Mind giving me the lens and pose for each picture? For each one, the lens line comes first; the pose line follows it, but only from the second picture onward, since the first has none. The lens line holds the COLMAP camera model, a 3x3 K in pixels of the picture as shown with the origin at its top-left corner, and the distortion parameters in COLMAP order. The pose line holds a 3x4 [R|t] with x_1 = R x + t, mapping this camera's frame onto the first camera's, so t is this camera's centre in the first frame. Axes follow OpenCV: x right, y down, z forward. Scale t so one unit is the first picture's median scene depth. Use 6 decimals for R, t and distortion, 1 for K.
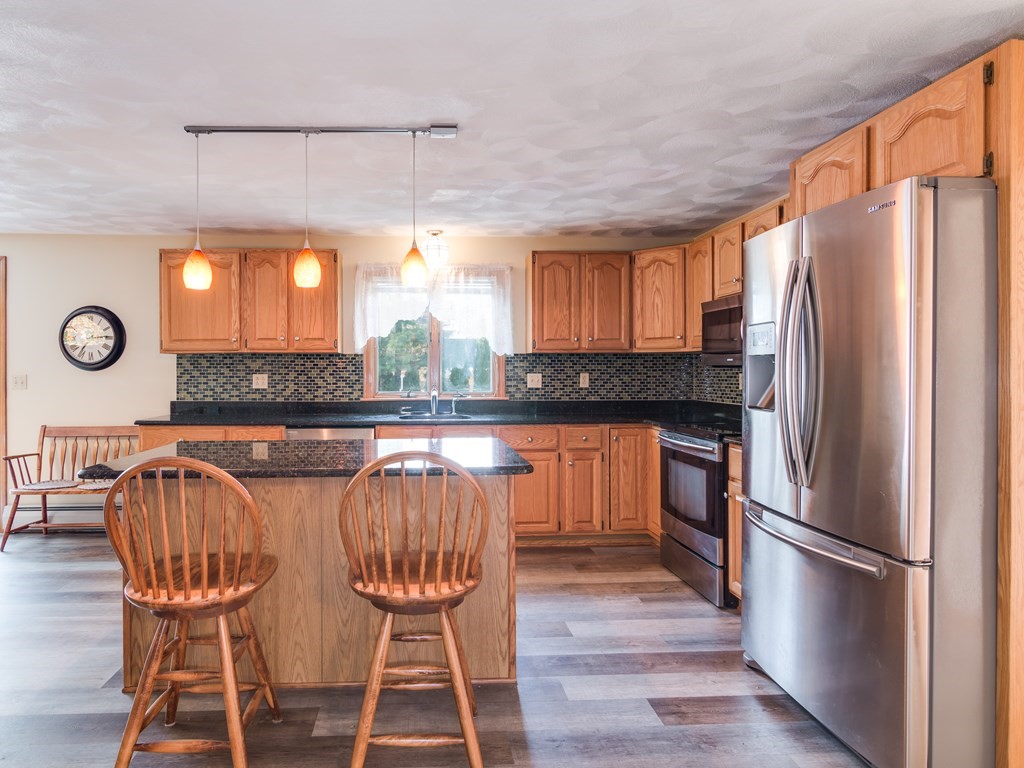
lens RADIAL K [[609.0, 0, 449.5], [0, 609.0, 366.4], [0, 0, 1]] dist [-0.005821, 0.001585]
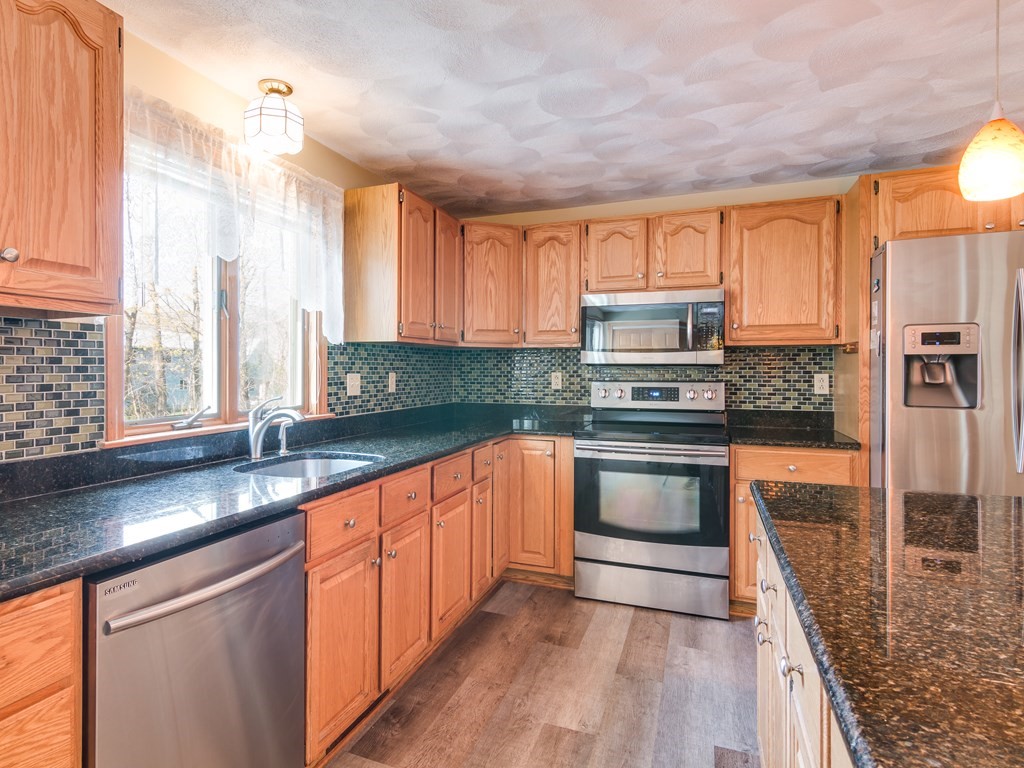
lens RADIAL K [[579.1, 0, 445.6], [0, 579.1, 369.3], [0, 0, 1]] dist [0.000953, -0.000736]
pose [[0.458457, 0.001384, 0.888715, -0.373330], [-0.008774, 0.999957, 0.002969, 0.004763], [-0.888673, -0.009159, 0.458450, 0.652844]]
